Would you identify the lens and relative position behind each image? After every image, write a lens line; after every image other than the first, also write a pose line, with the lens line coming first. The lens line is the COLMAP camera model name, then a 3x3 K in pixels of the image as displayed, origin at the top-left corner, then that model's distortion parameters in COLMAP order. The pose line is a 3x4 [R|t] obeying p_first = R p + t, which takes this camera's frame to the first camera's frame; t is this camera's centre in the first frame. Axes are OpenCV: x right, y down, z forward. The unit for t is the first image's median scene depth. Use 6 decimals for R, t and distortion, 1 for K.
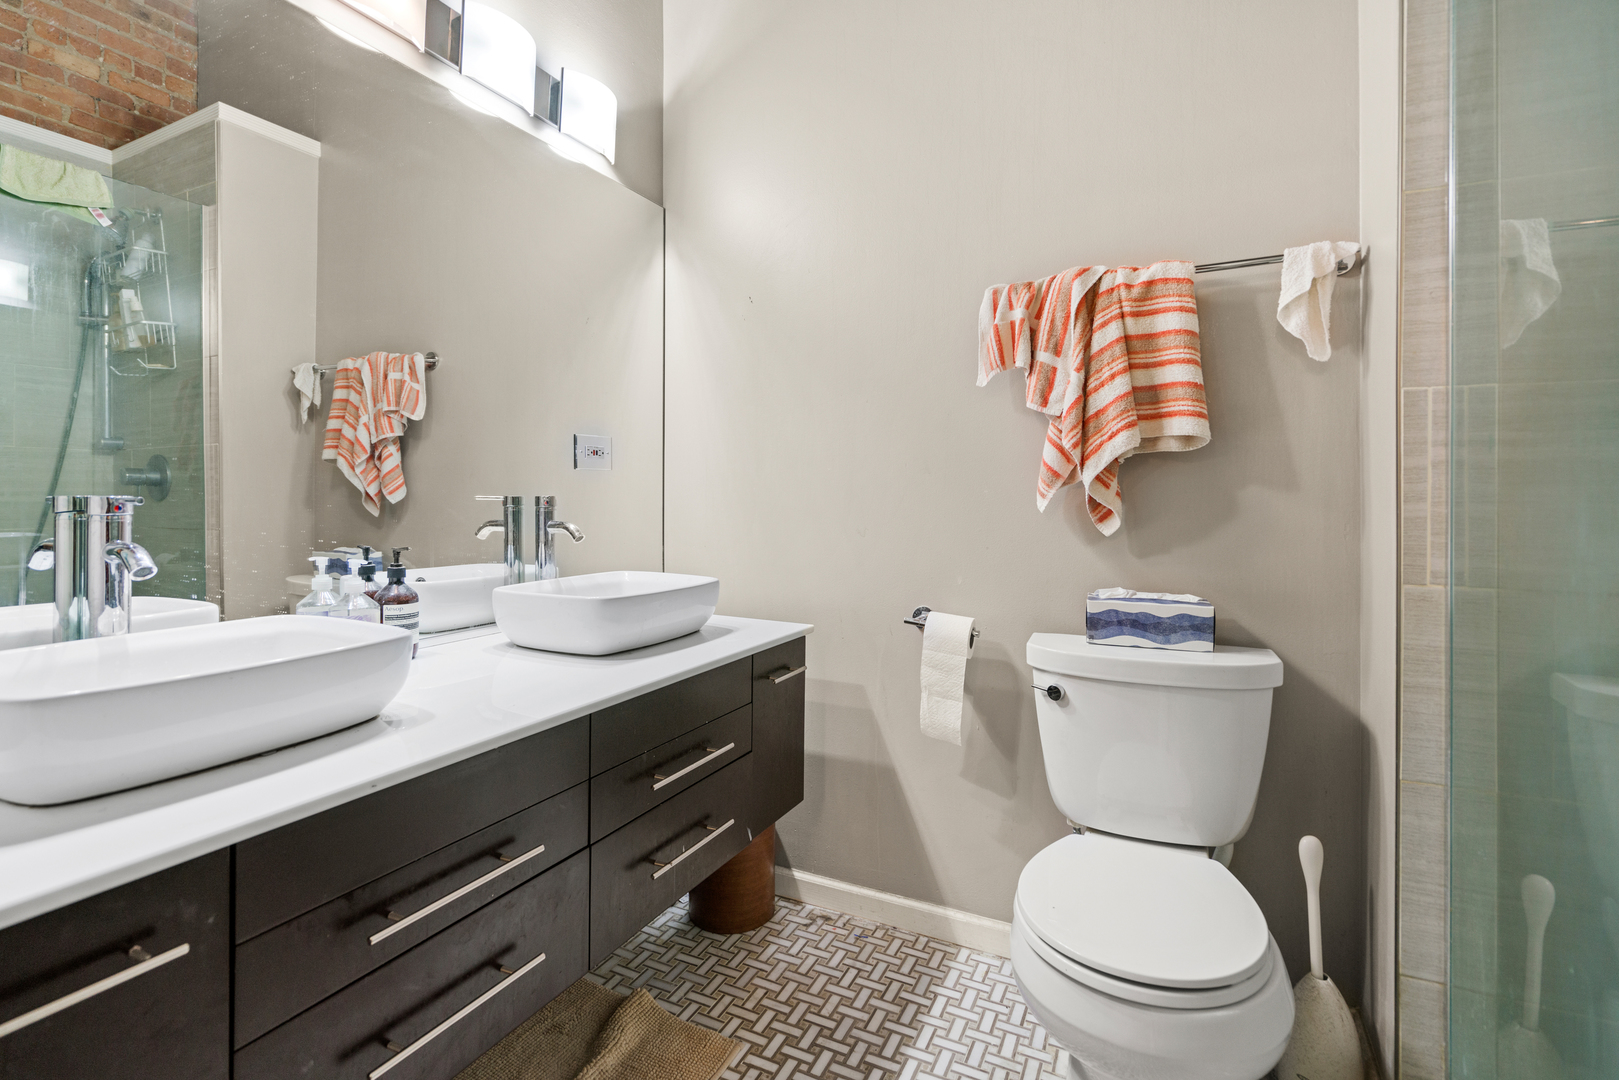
lens RADIAL K [[740.3, 0, 802.2], [0, 740.3, 526.6], [0, 0, 1]] dist [0.000063, -0.000616]
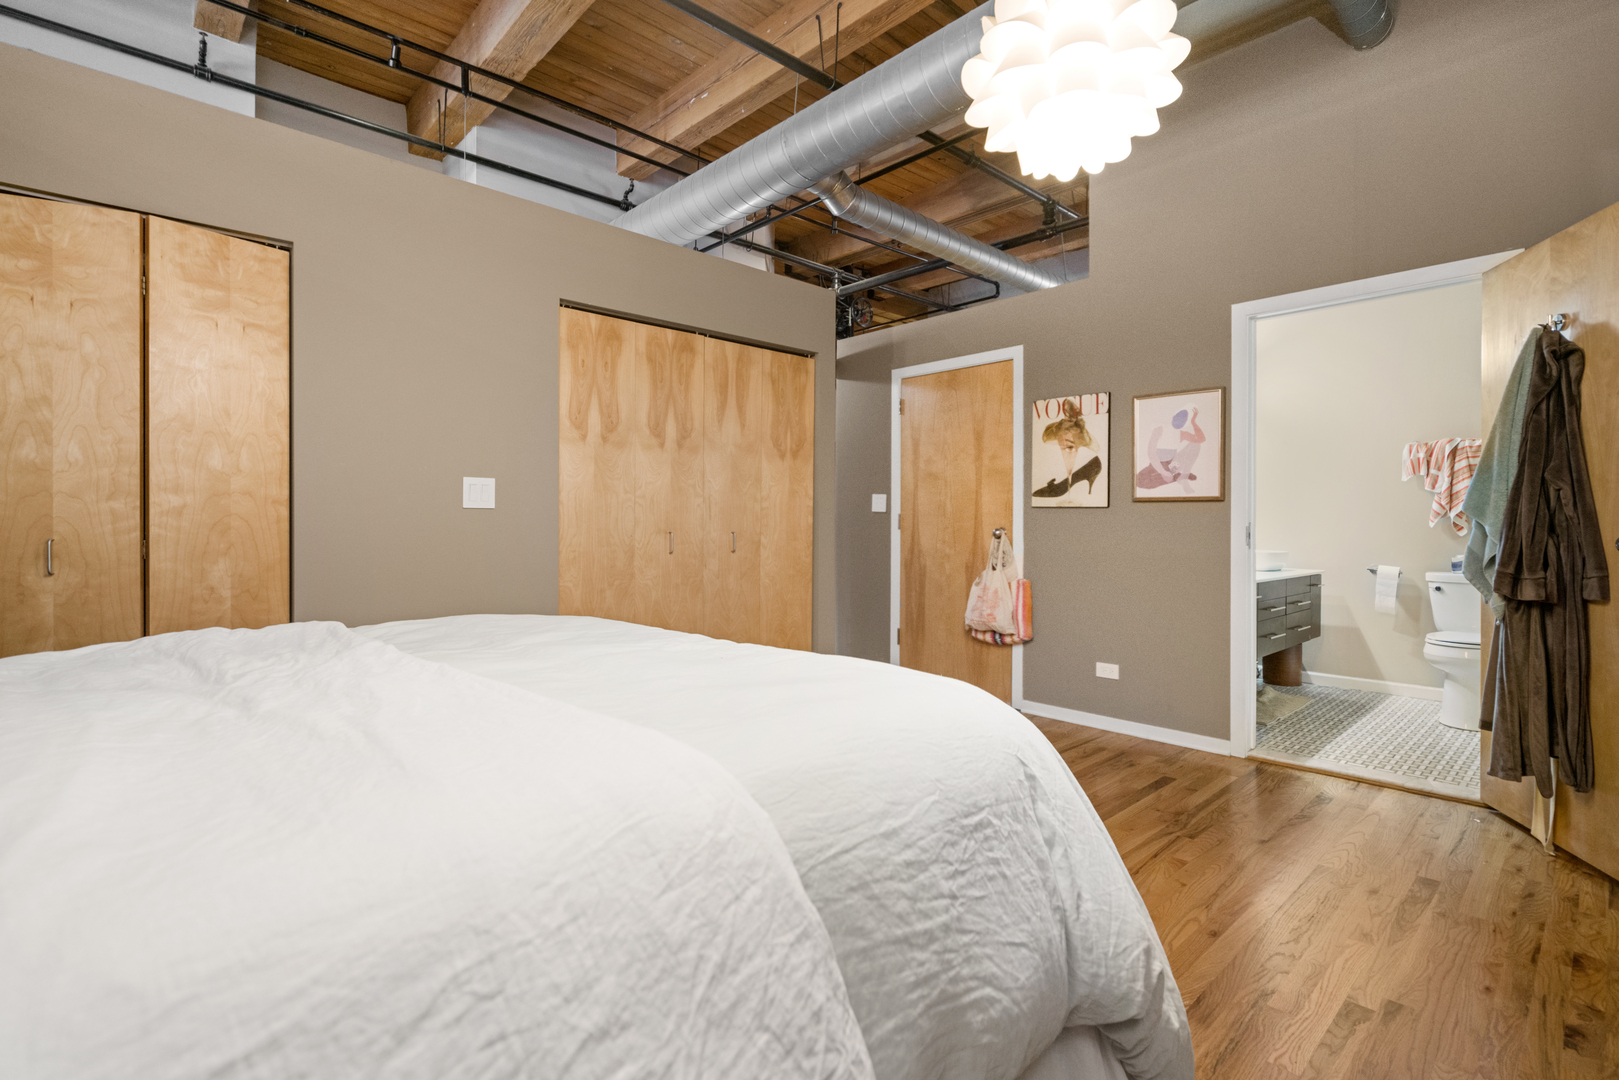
lens RADIAL K [[740.3, 0, 814.4], [0, 740.3, 533.2], [0, 0, 1]] dist [0.000063, -0.000616]
pose [[0.933857, 0.001103, -0.357645, -0.838838], [-0.002245, 0.999994, -0.002780, 0.014548], [0.357640, 0.003399, 0.933853, -2.396611]]
